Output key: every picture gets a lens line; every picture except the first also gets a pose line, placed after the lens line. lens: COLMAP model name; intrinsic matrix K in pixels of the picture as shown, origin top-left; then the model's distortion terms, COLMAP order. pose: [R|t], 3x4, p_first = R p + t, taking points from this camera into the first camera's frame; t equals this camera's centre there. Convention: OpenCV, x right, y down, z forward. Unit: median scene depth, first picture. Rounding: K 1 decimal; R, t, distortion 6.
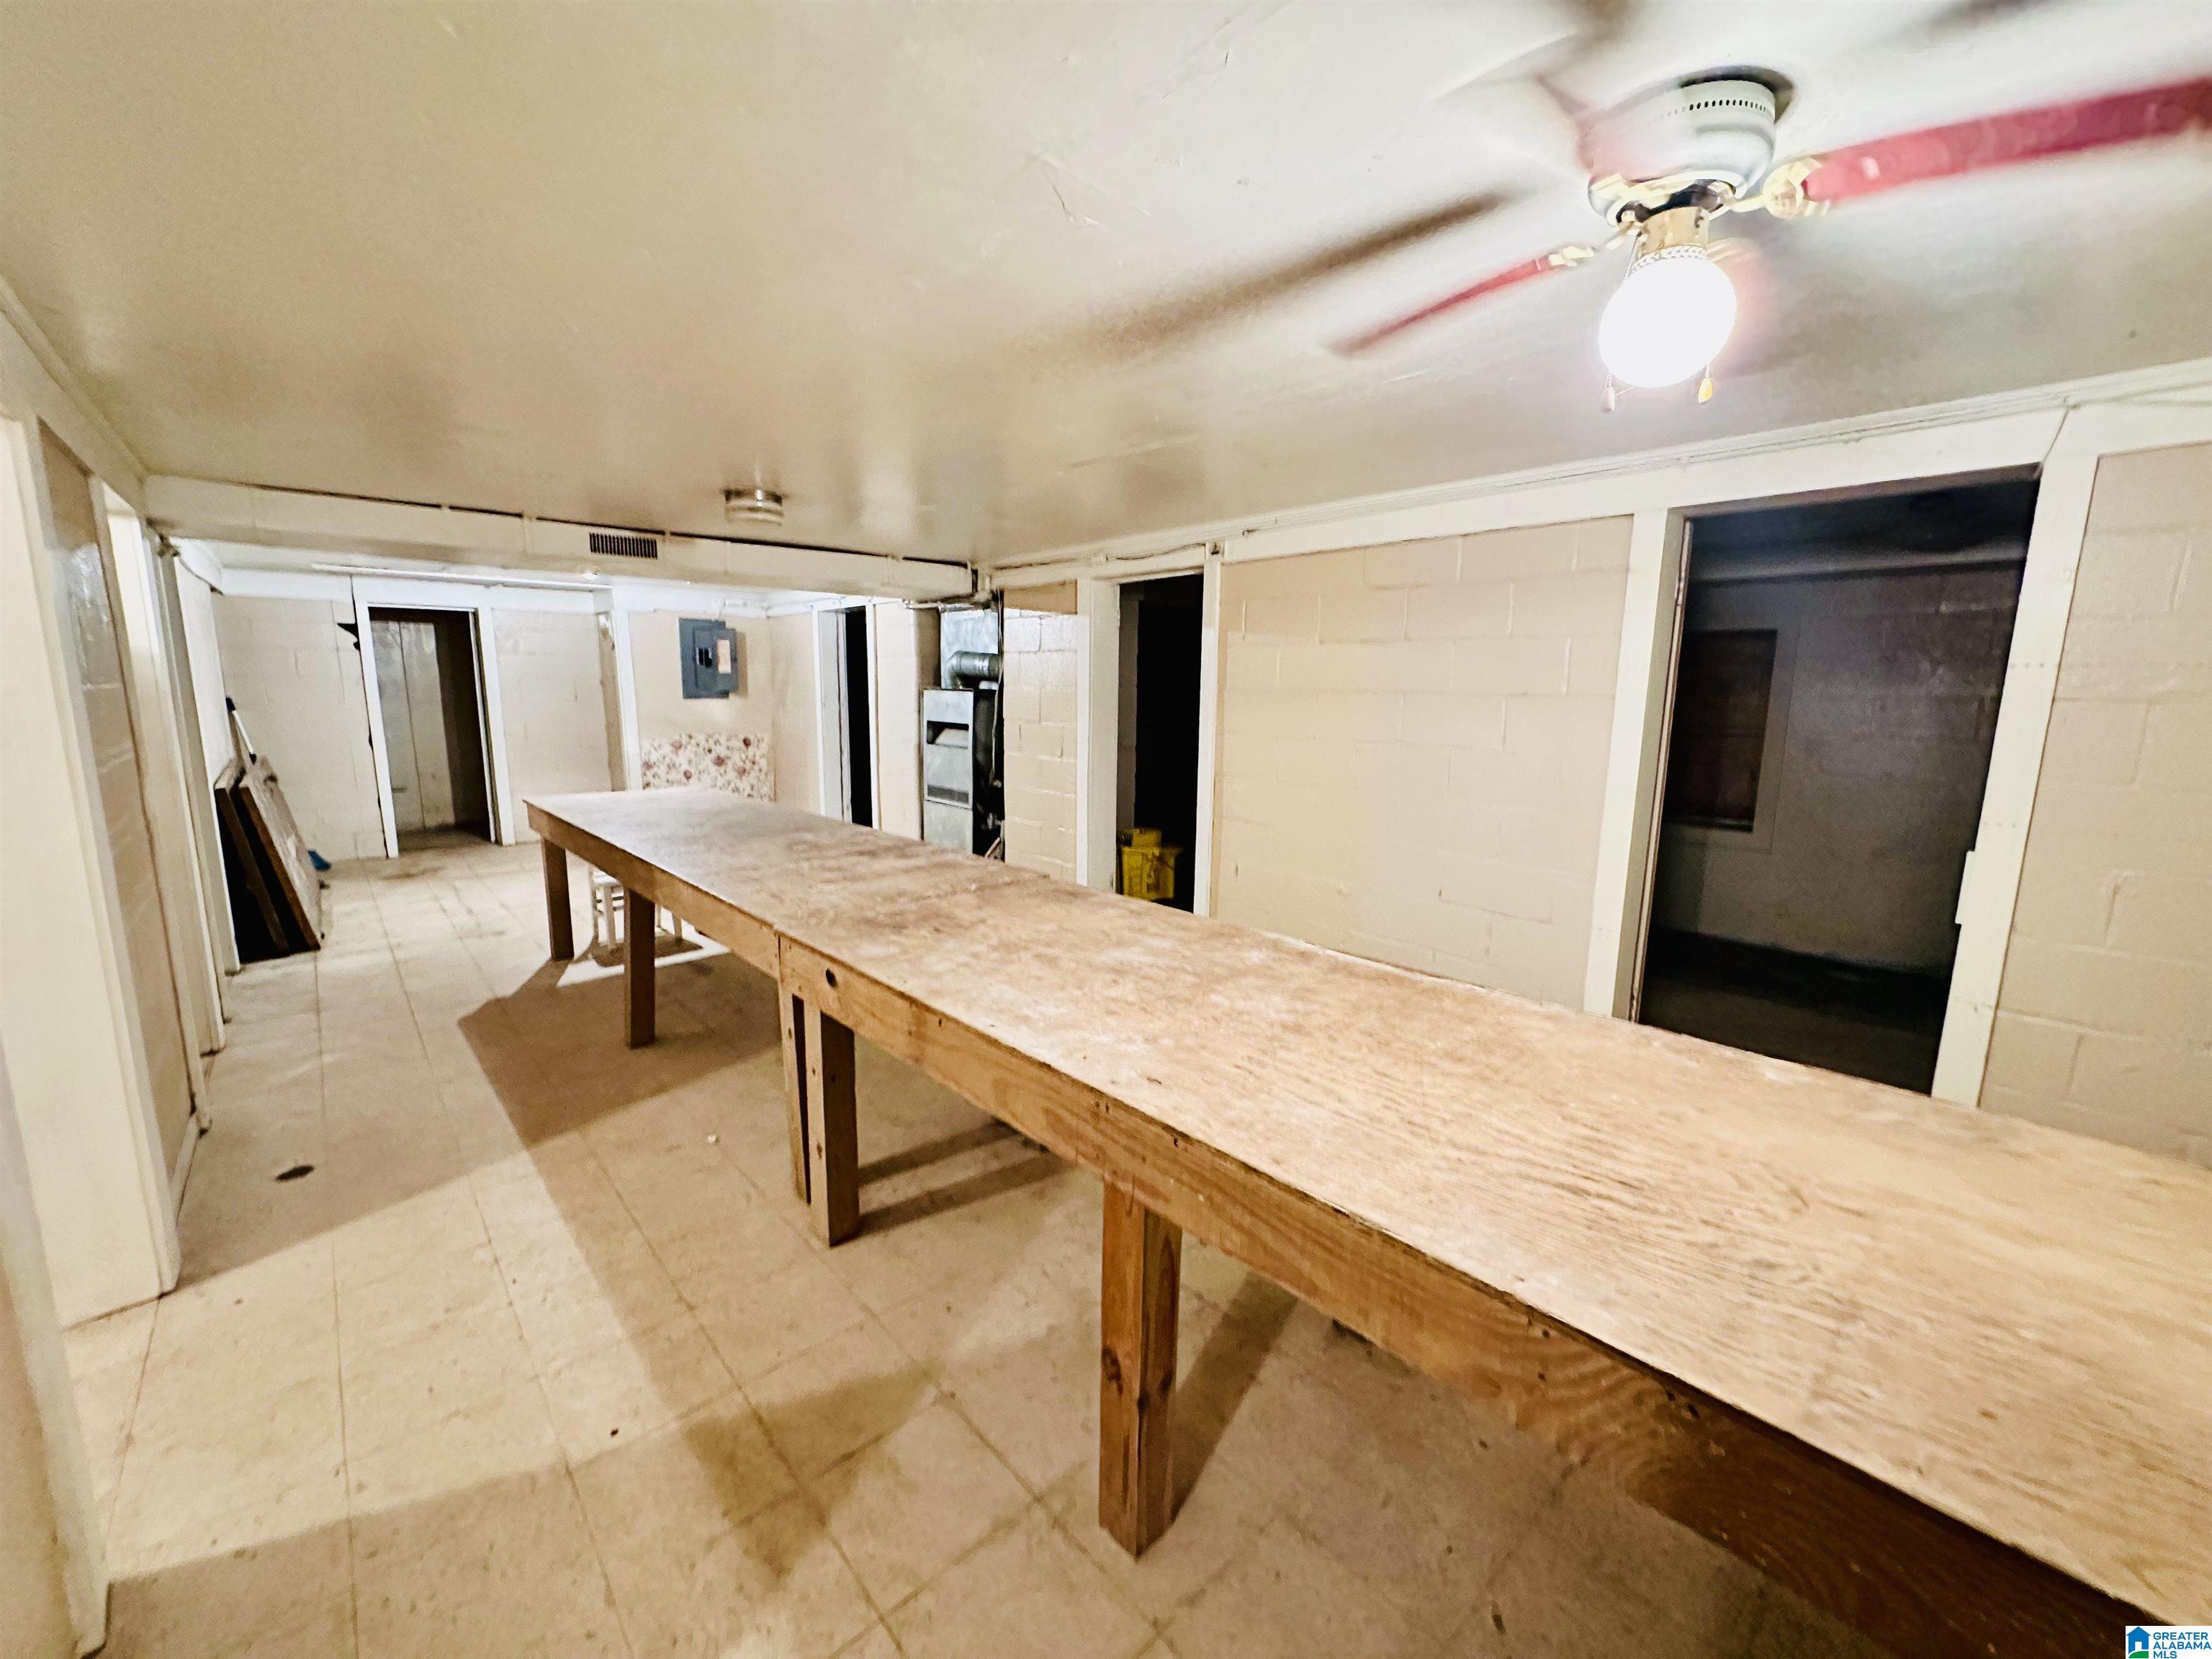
lens RADIAL K [[878.2, 0, 1101.3], [0, 878.2, 834.1], [0, 0, 1]] dist [-0.001508, 0.000327]
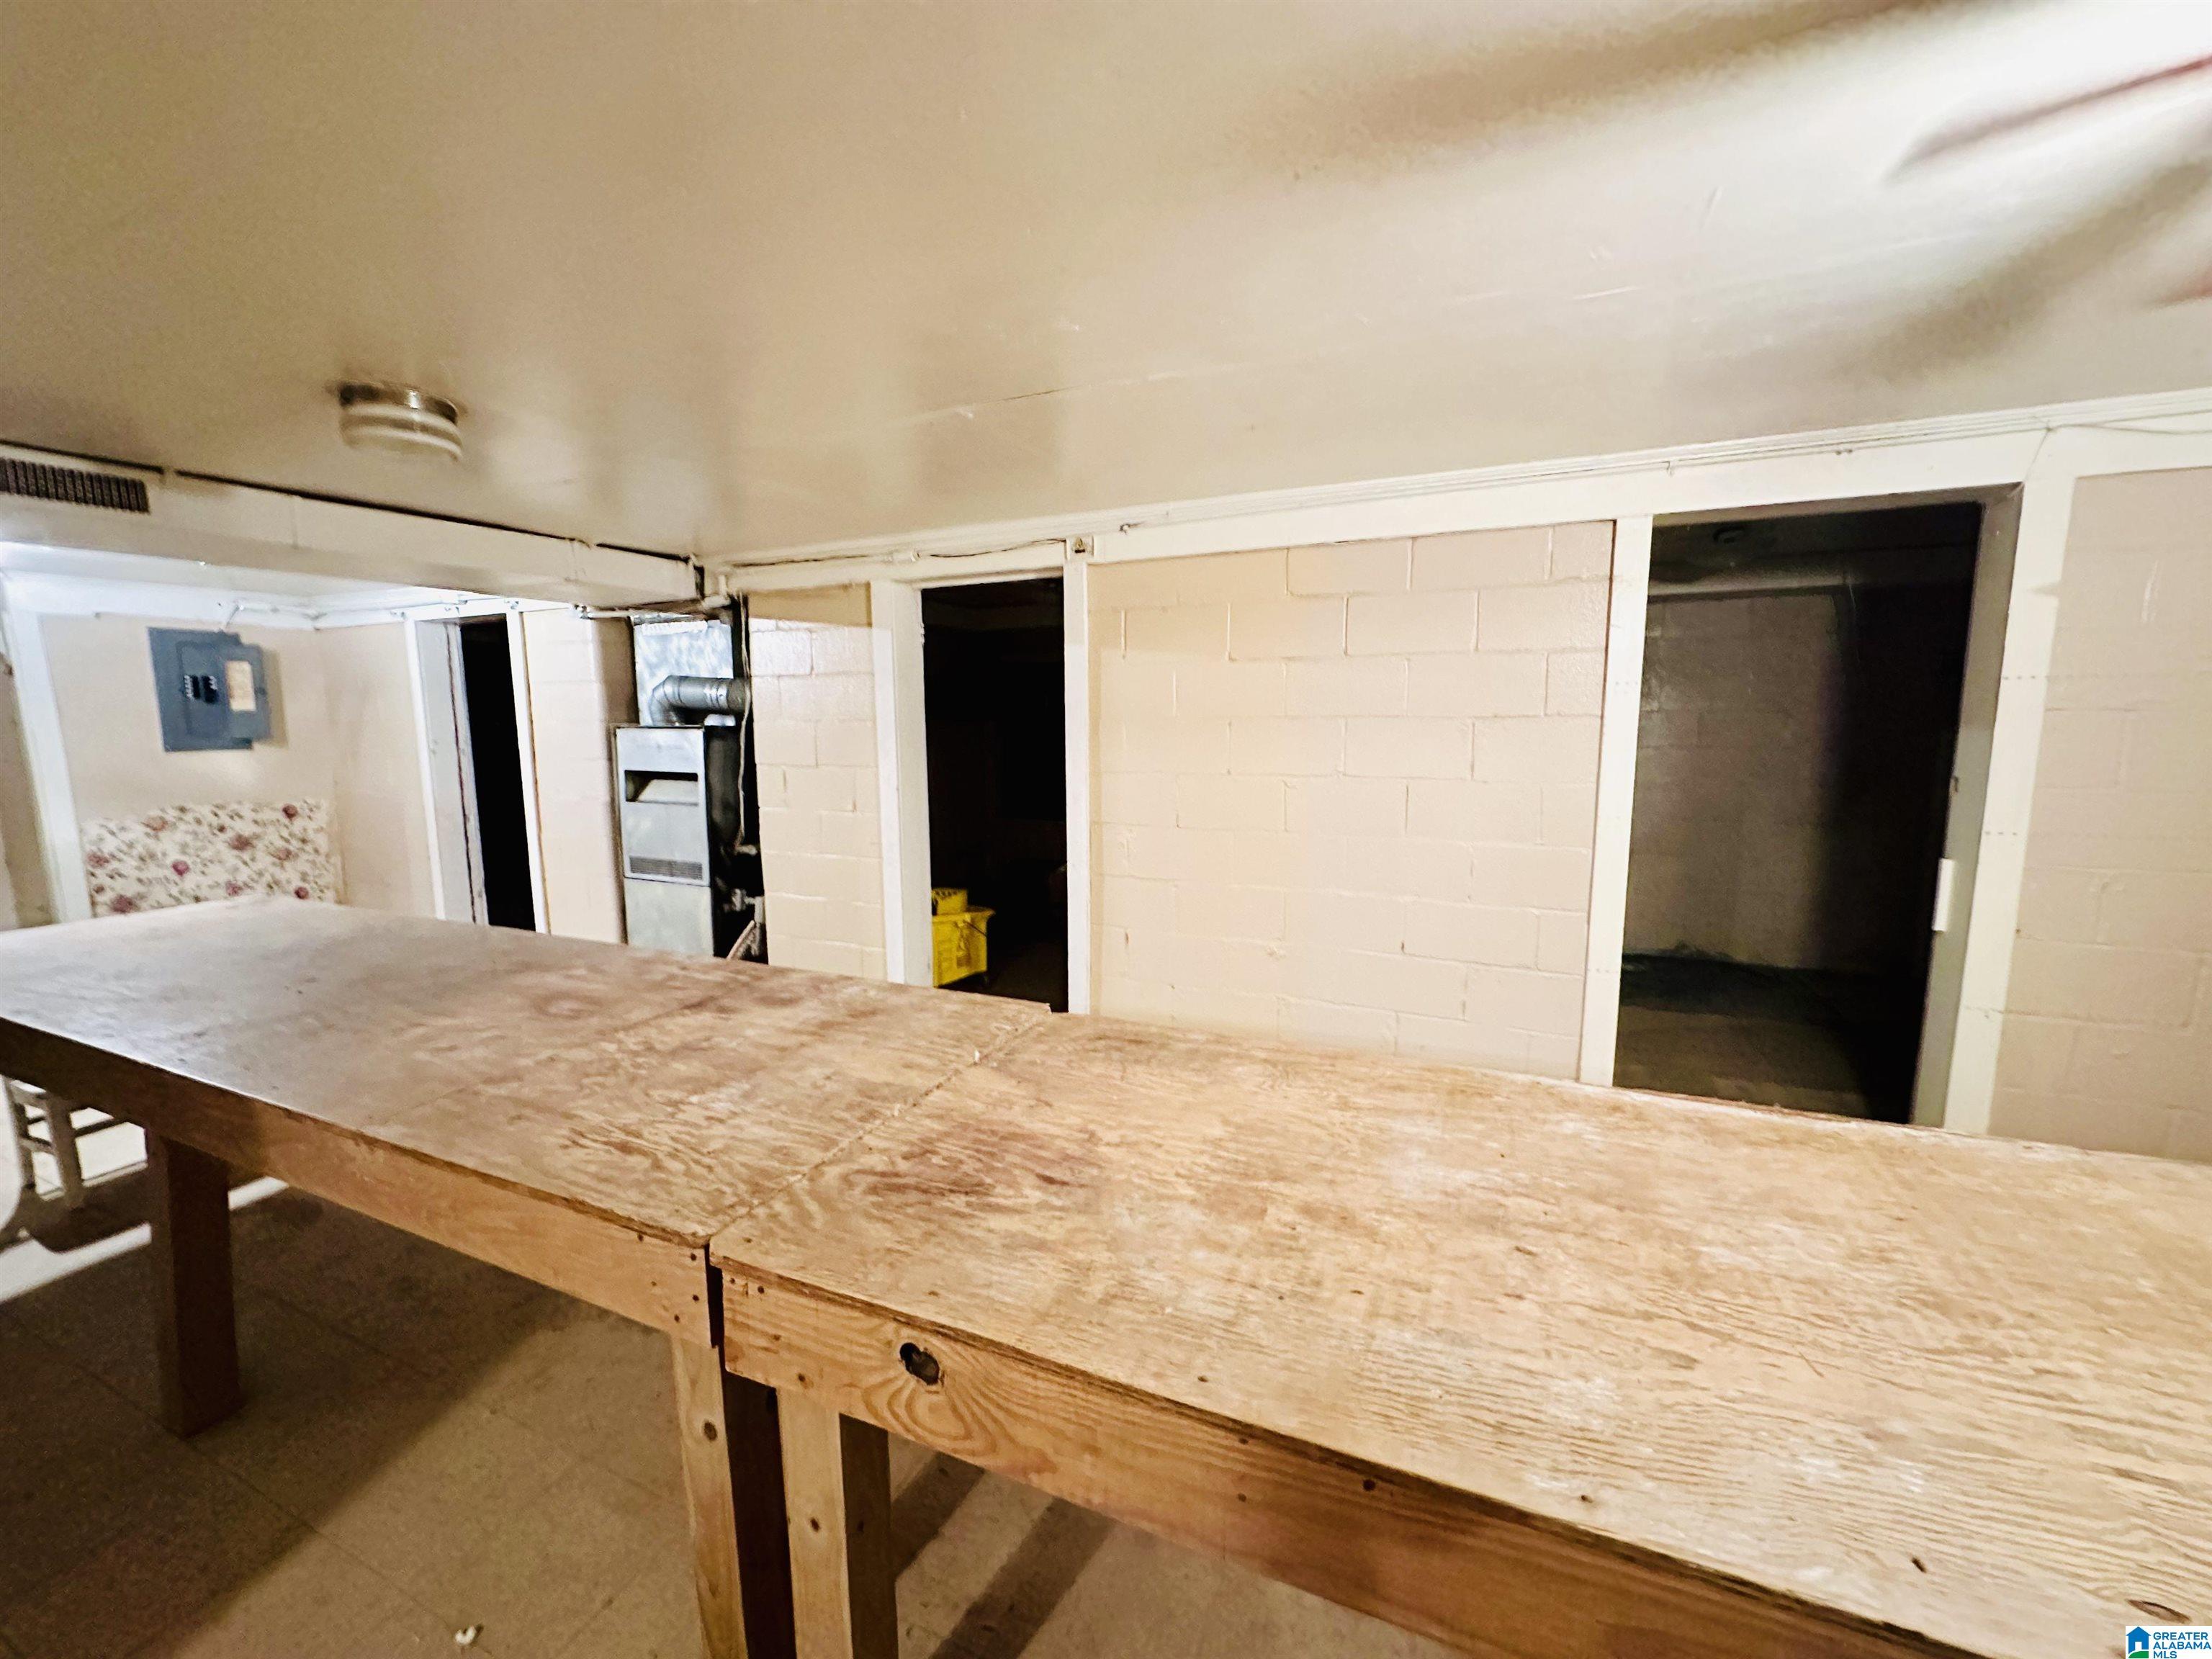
lens RADIAL K [[878.2, 0, 1101.3], [0, 878.2, 834.1], [0, 0, 1]] dist [-0.001508, 0.000327]
pose [[0.917205, -0.073923, 0.391497, -0.140027], [0.086118, 0.996191, -0.013656, -0.035885], [-0.388996, 0.046240, 0.920078, 0.194141]]
